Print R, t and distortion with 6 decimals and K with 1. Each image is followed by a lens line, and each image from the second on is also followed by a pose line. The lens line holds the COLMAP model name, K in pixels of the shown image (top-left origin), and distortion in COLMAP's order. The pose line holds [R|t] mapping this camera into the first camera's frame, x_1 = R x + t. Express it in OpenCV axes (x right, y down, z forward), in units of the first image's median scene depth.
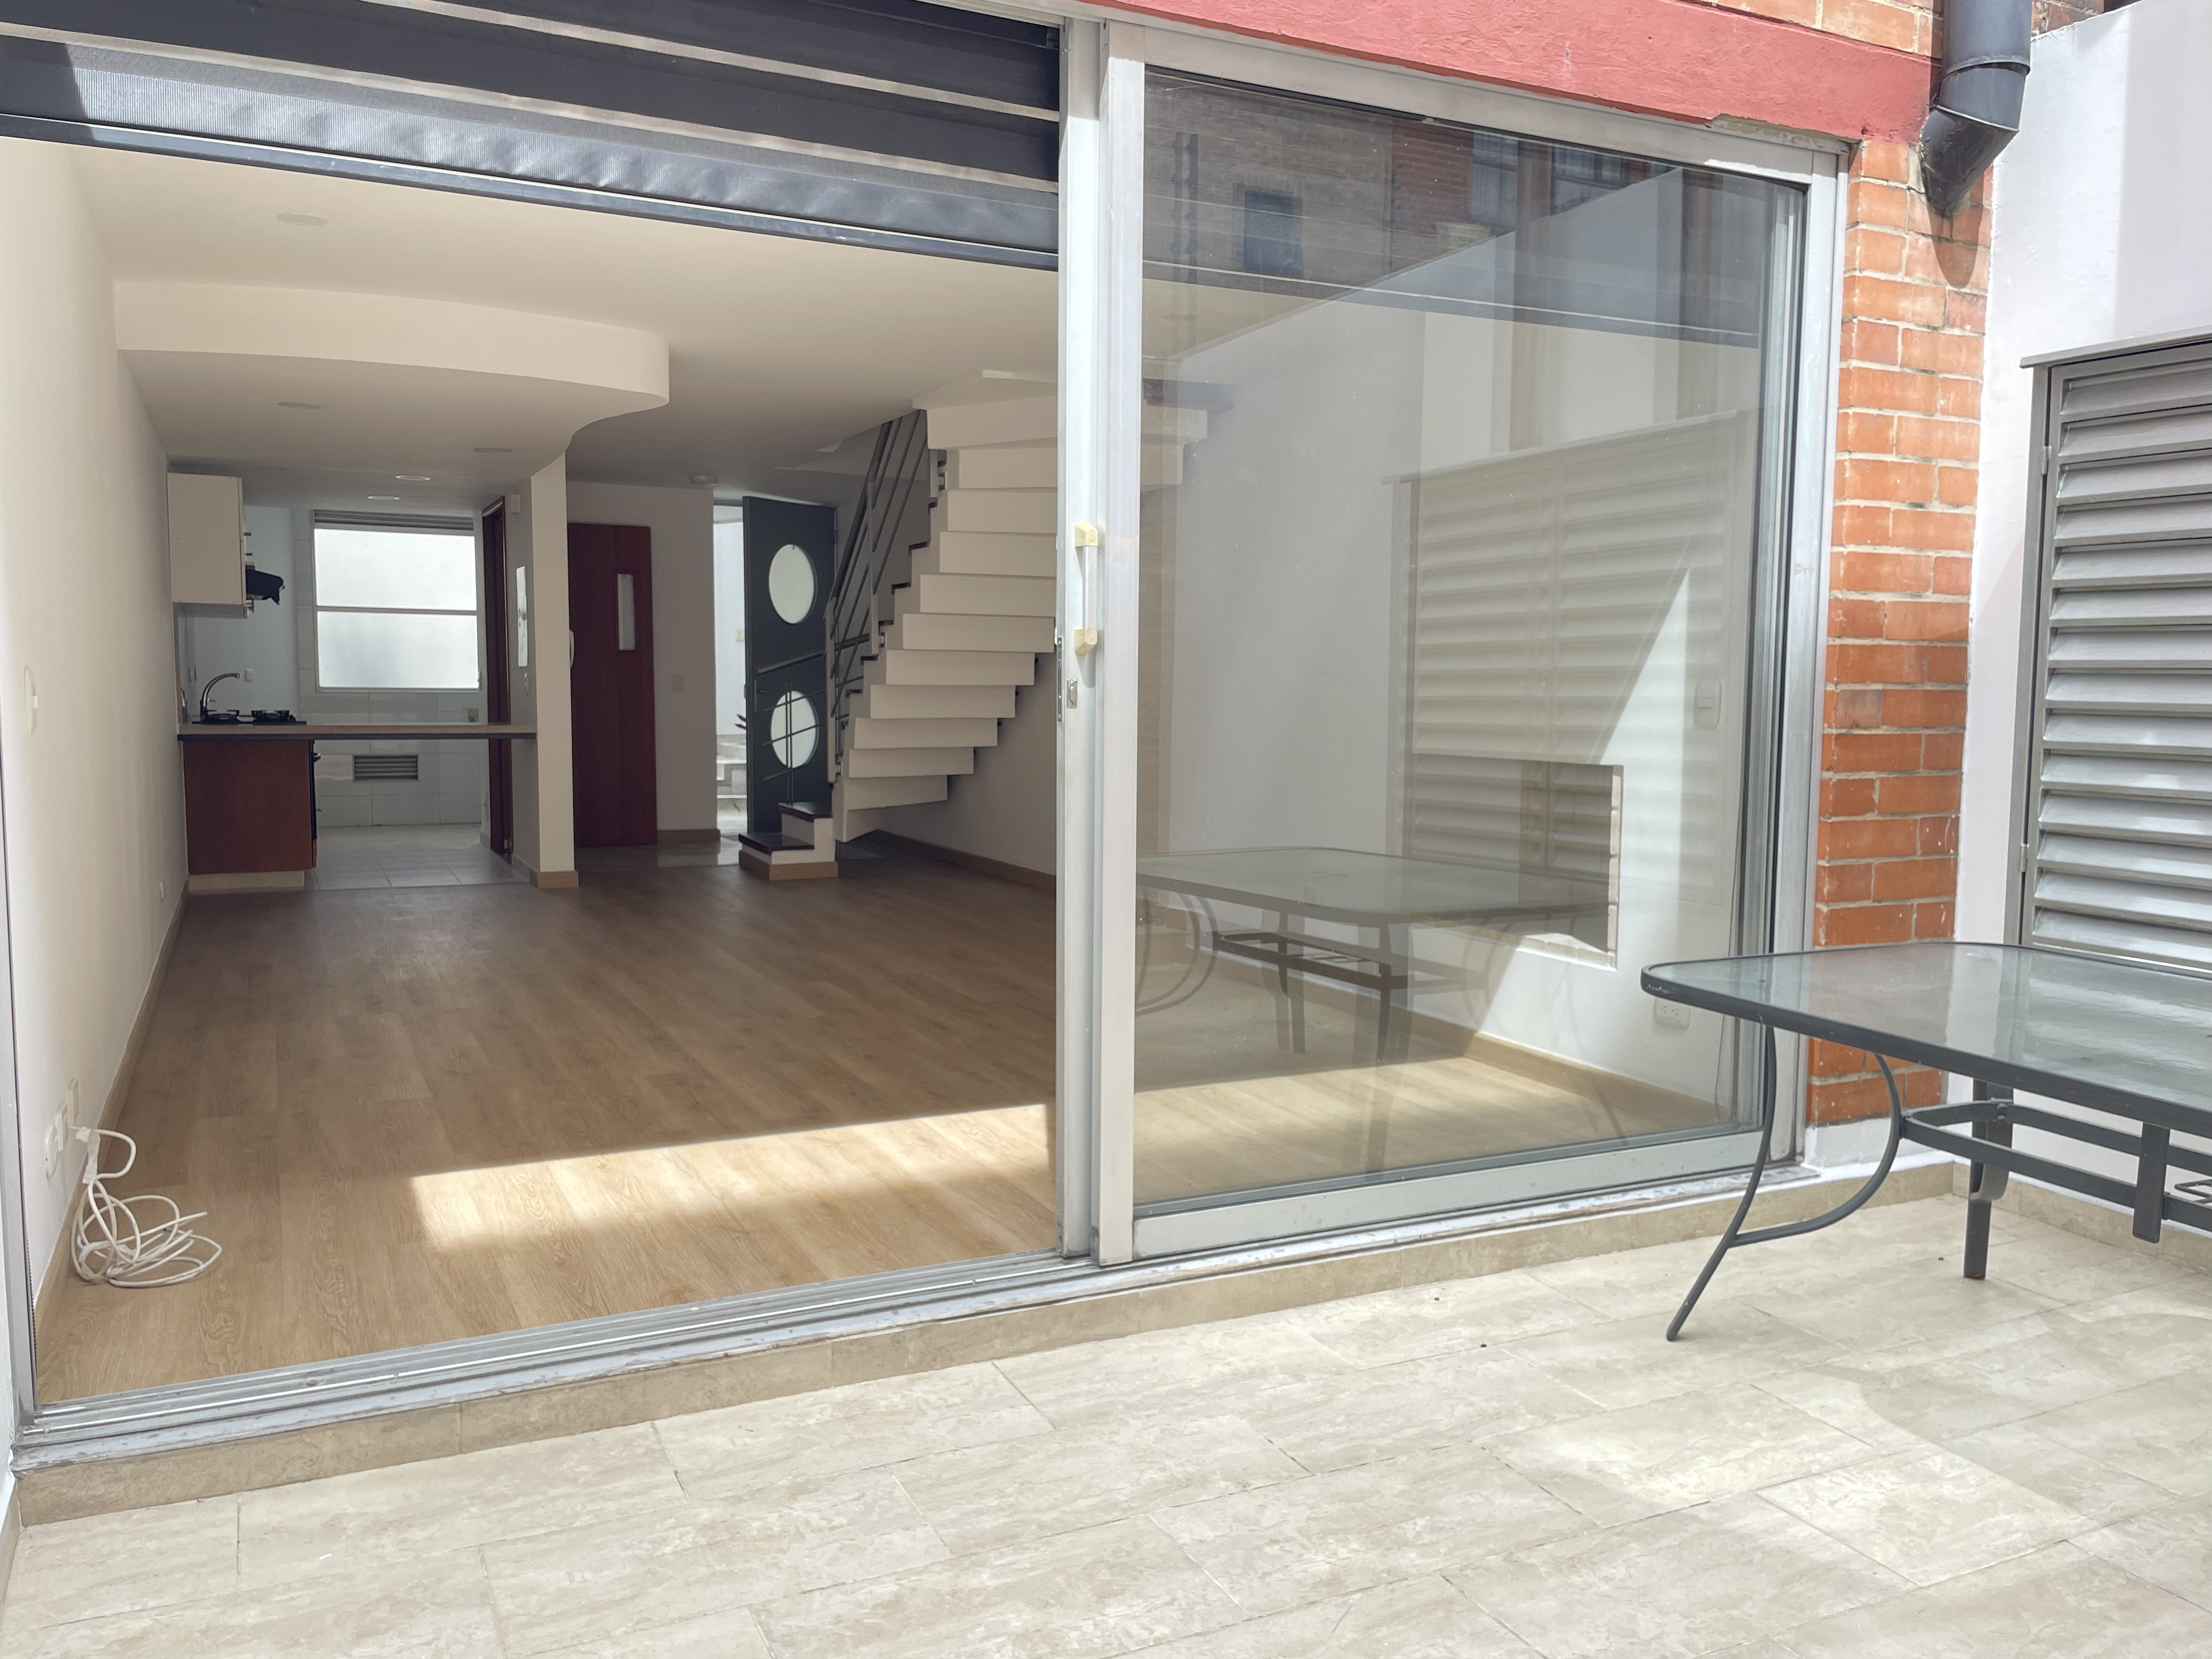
lens RADIAL K [[1678.6, 0, 1109.5], [0, 1678.6, 826.0], [0, 0, 1]] dist [0.063426, 0.002264]
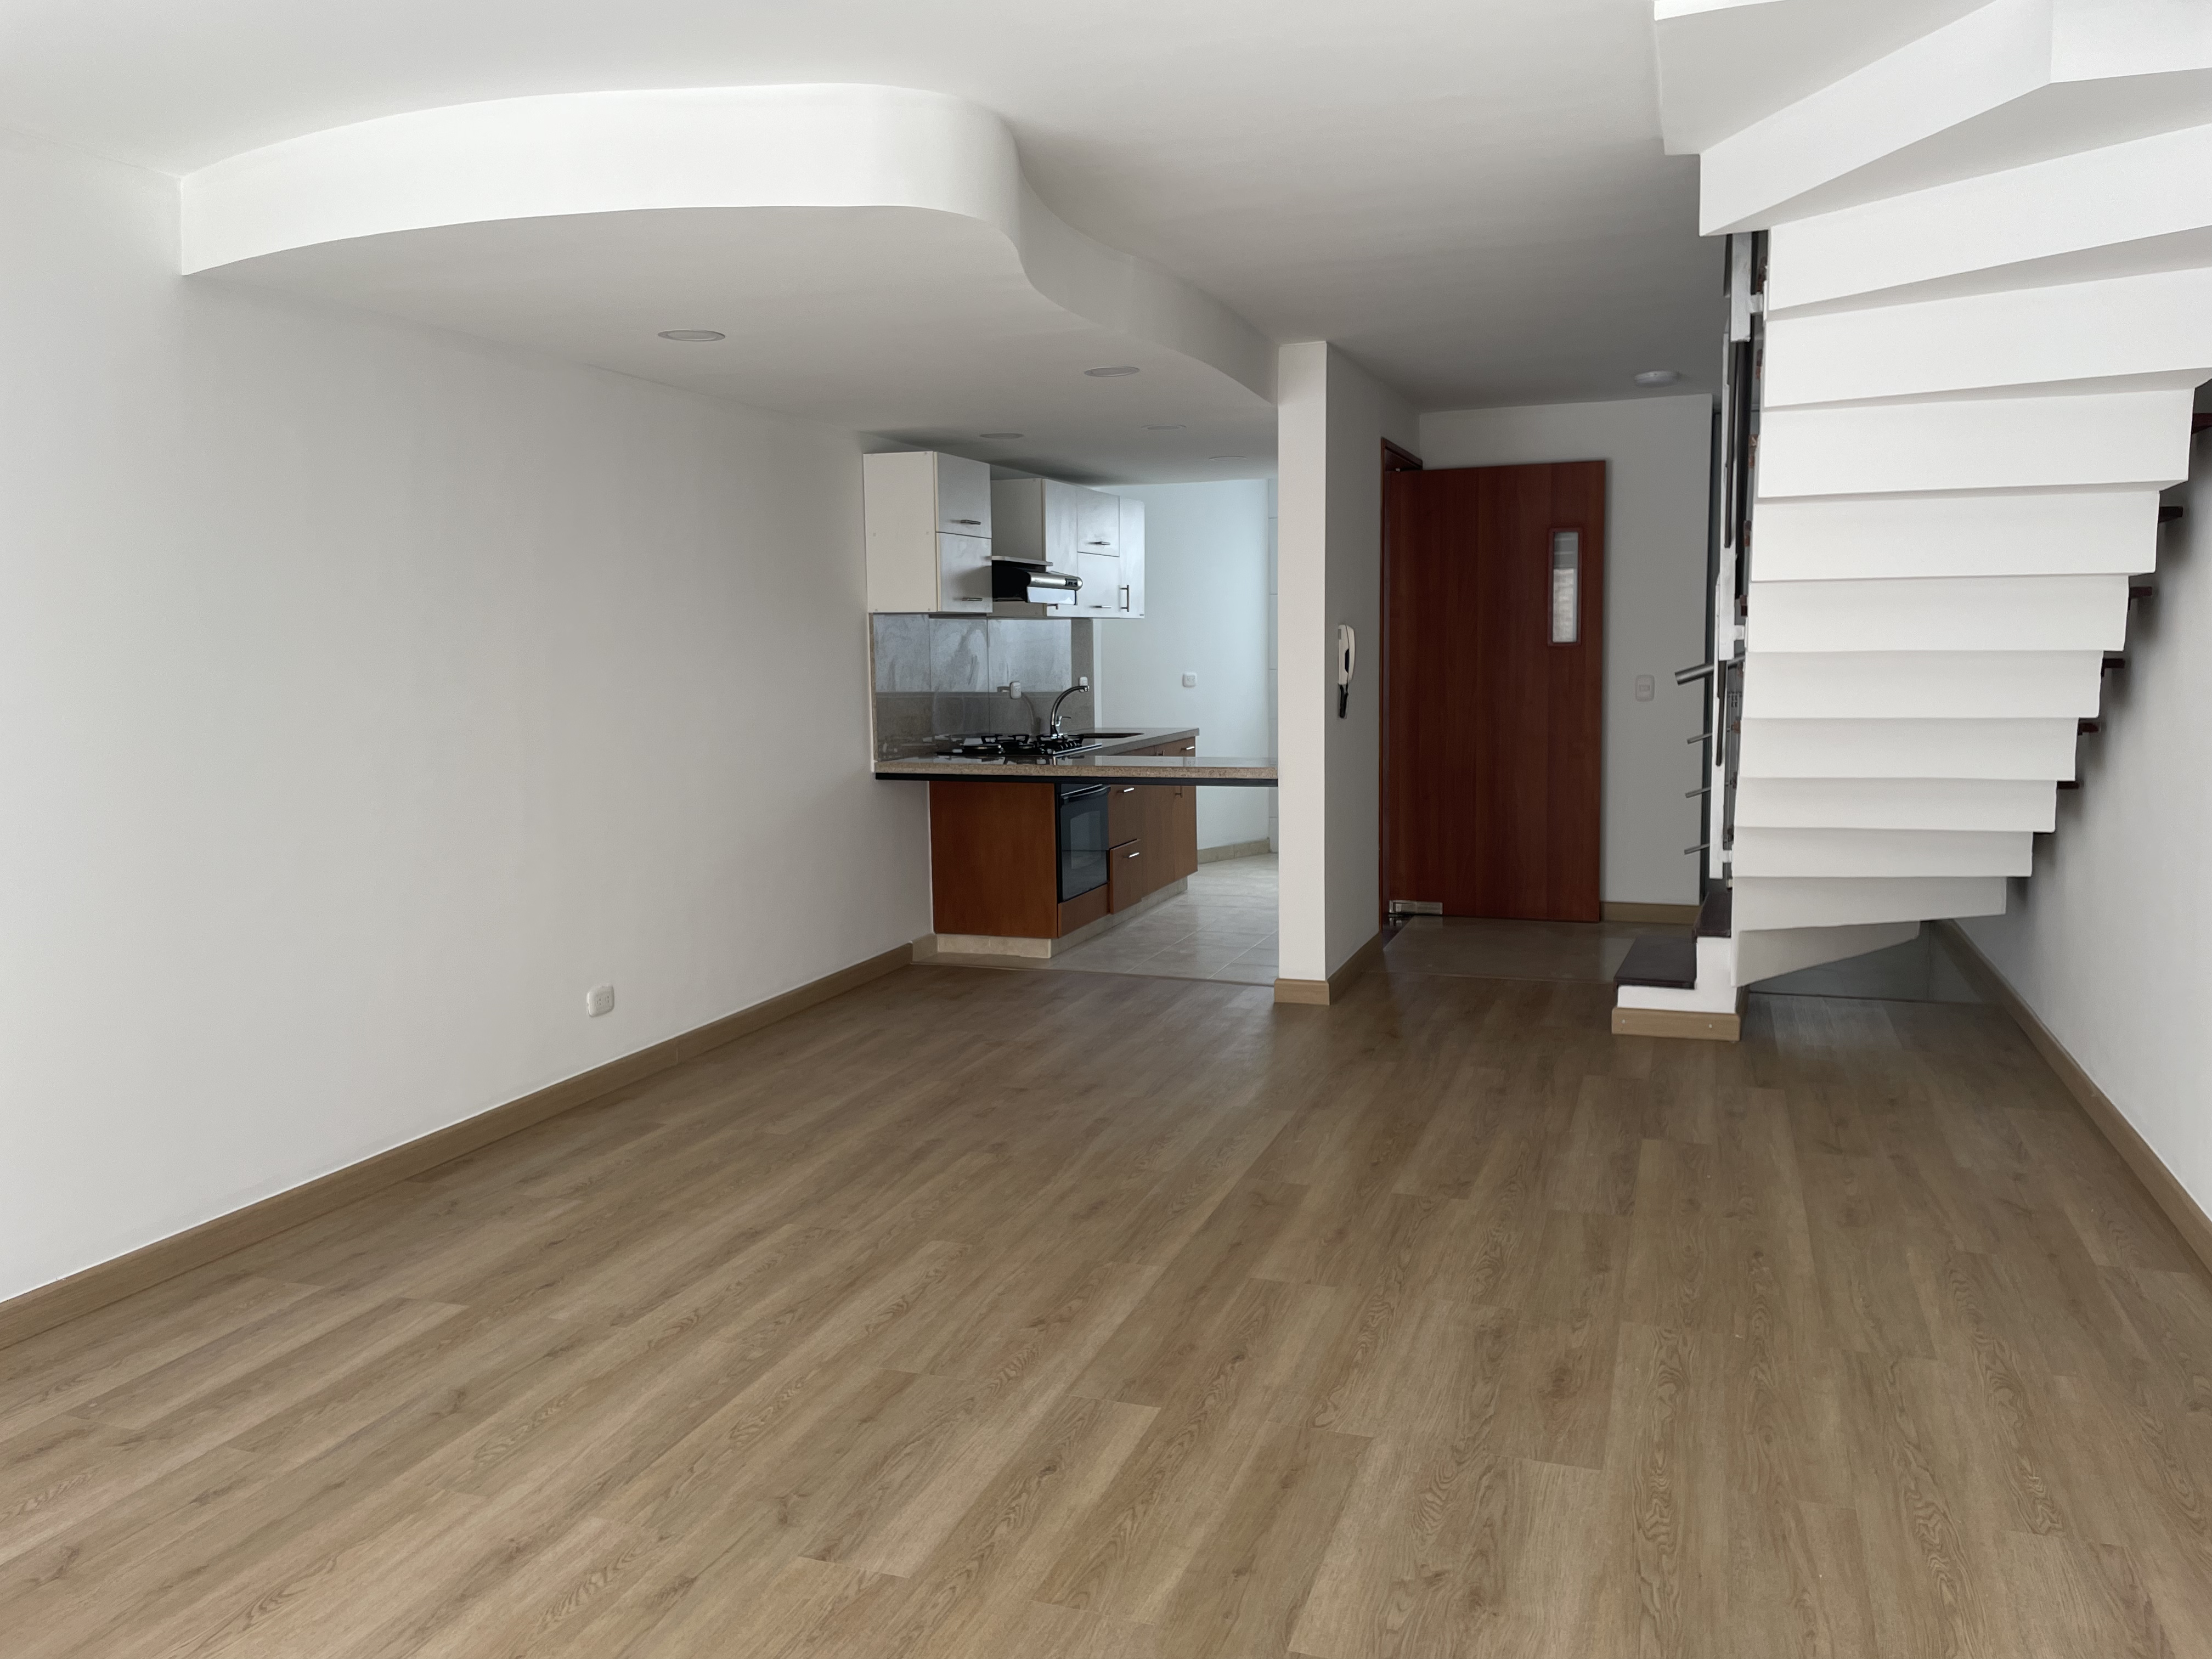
lens RADIAL K [[1678.6, 0, 1106.4], [0, 1678.6, 834.5], [0, 0, 1]] dist [0.063426, 0.002264]
pose [[0.702185, 0.068808, -0.708662, 0.095699], [-0.045639, 0.997622, 0.051643, -0.061668], [0.710530, -0.003920, 0.703656, 0.444220]]
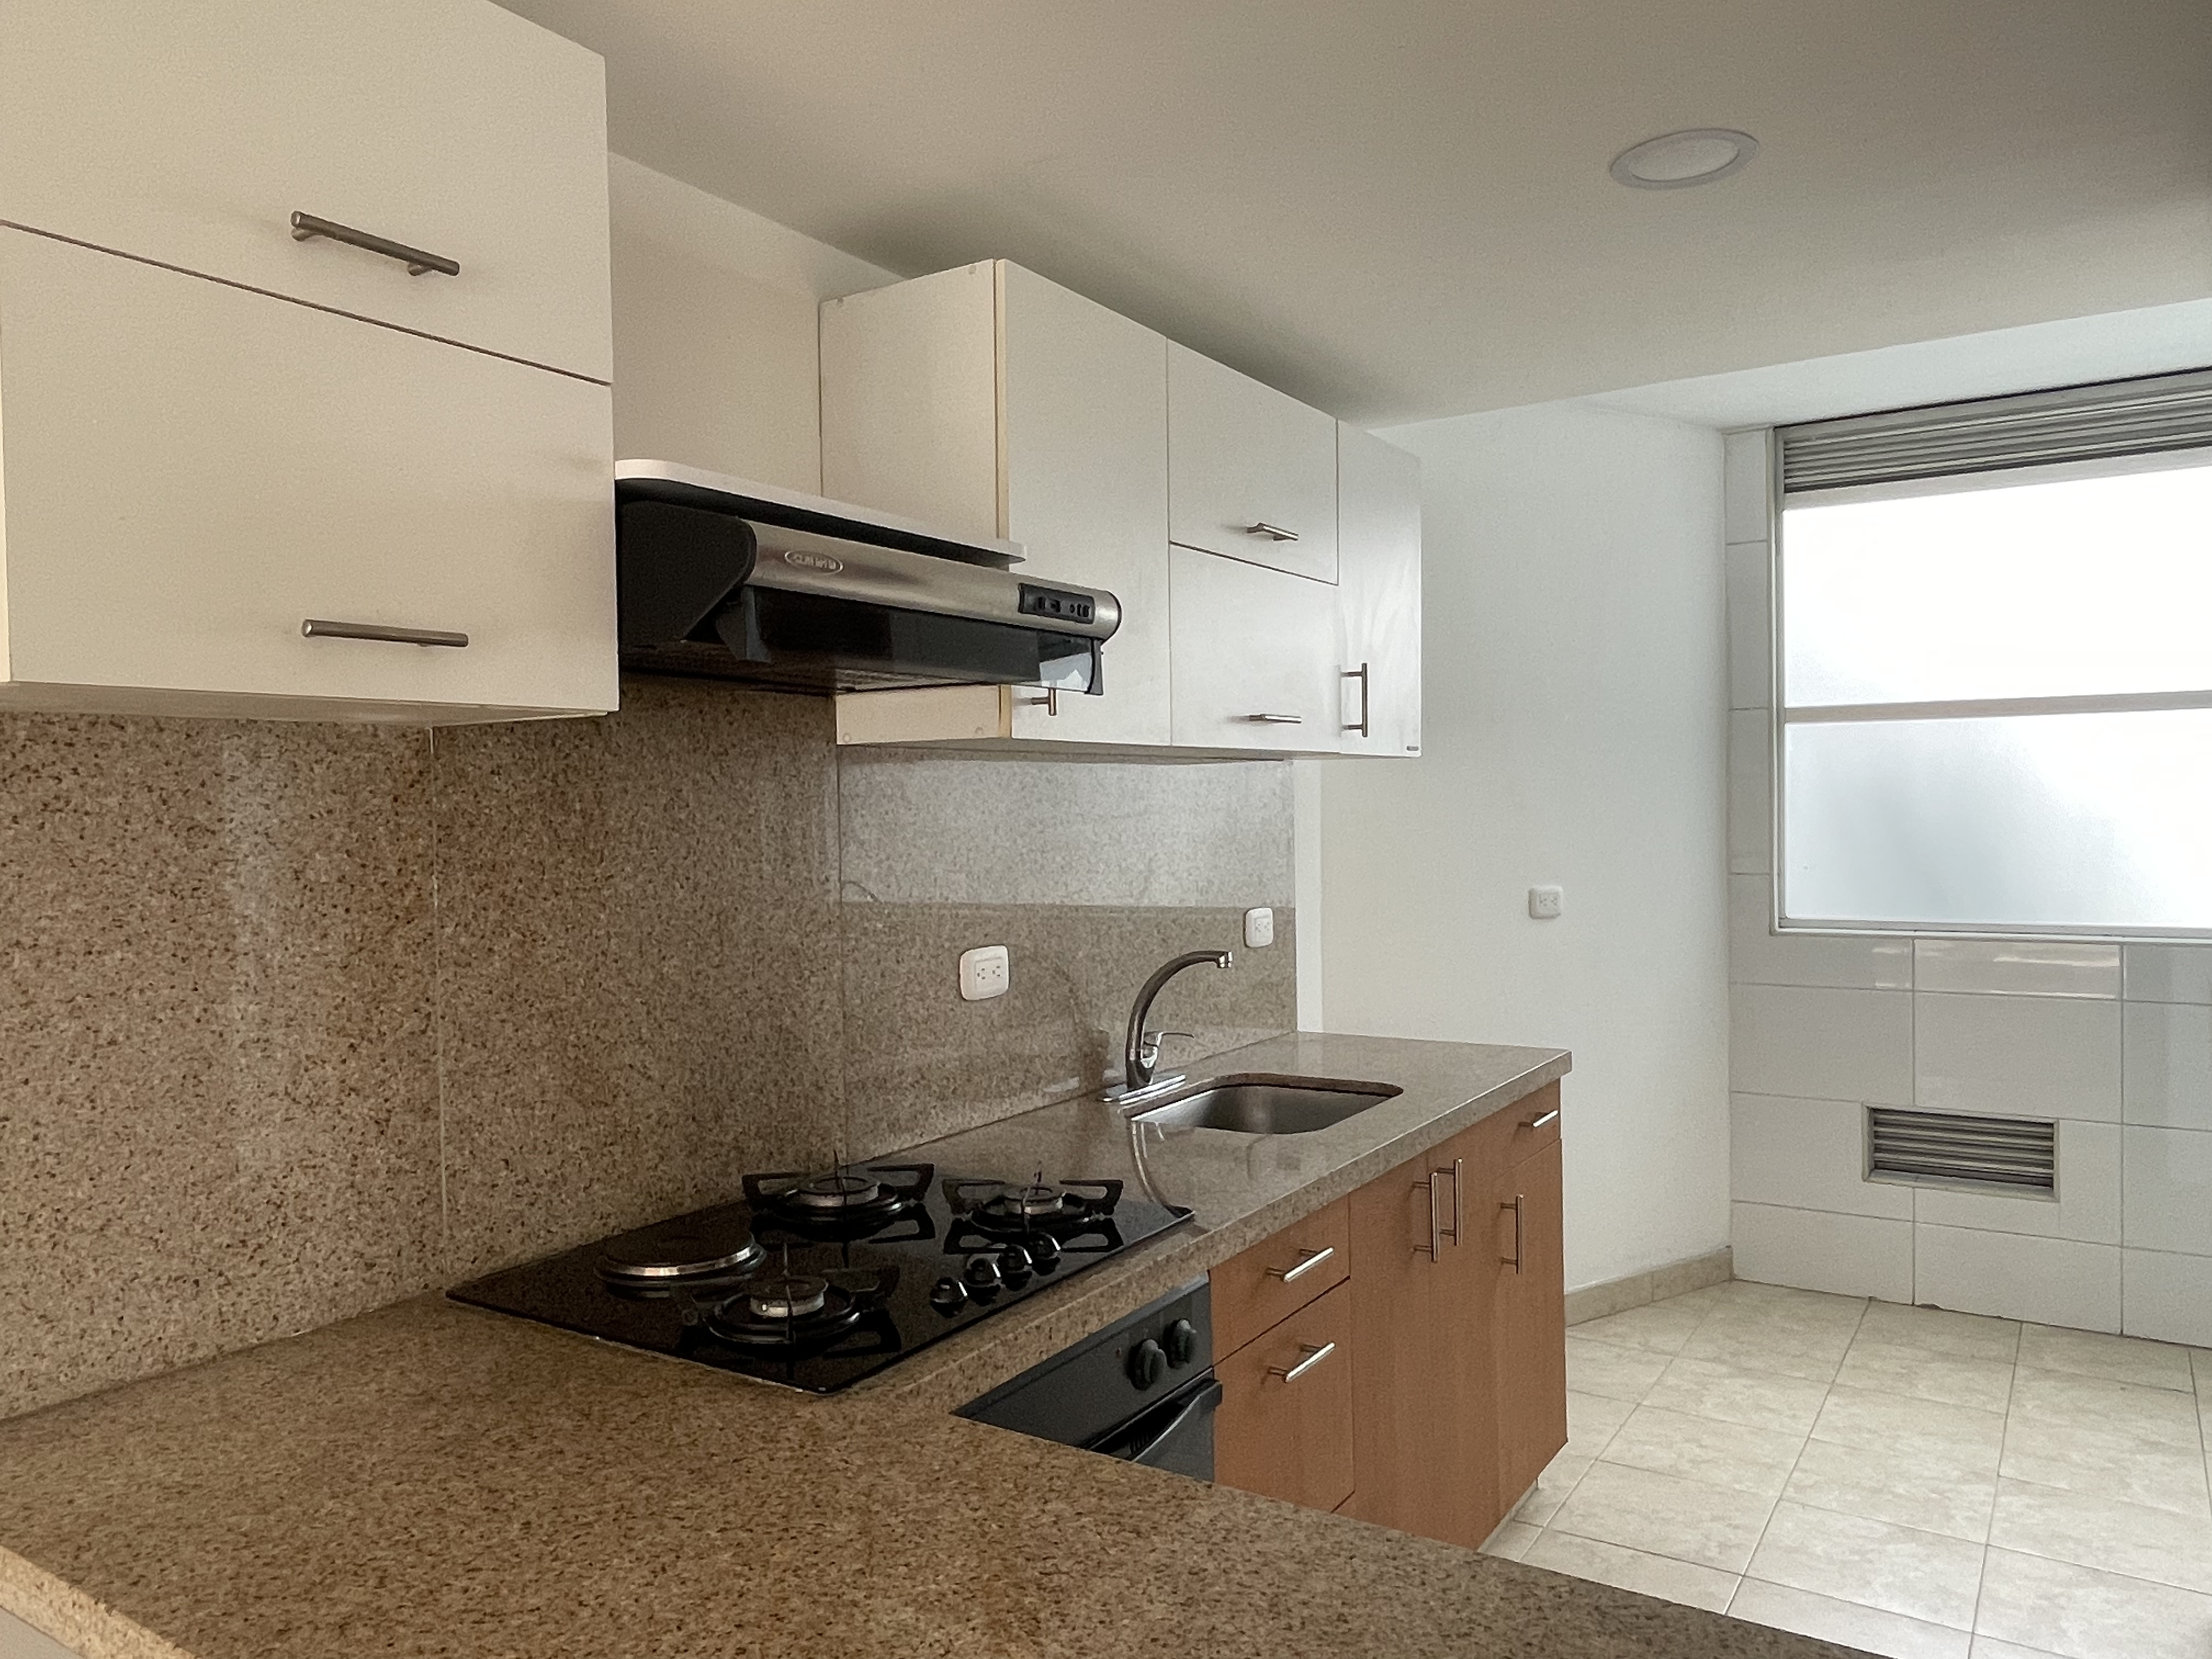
lens RADIAL K [[1564.8, 0, 1110.6], [0, 1564.8, 829.5], [0, 0, 1]] dist [0.001578, -0.006244]
pose [[0.526293, 0.005567, -0.850285, -0.243610], [-0.059234, 0.997789, -0.030131, -0.097920], [0.848237, 0.066224, 0.525460, 0.812861]]
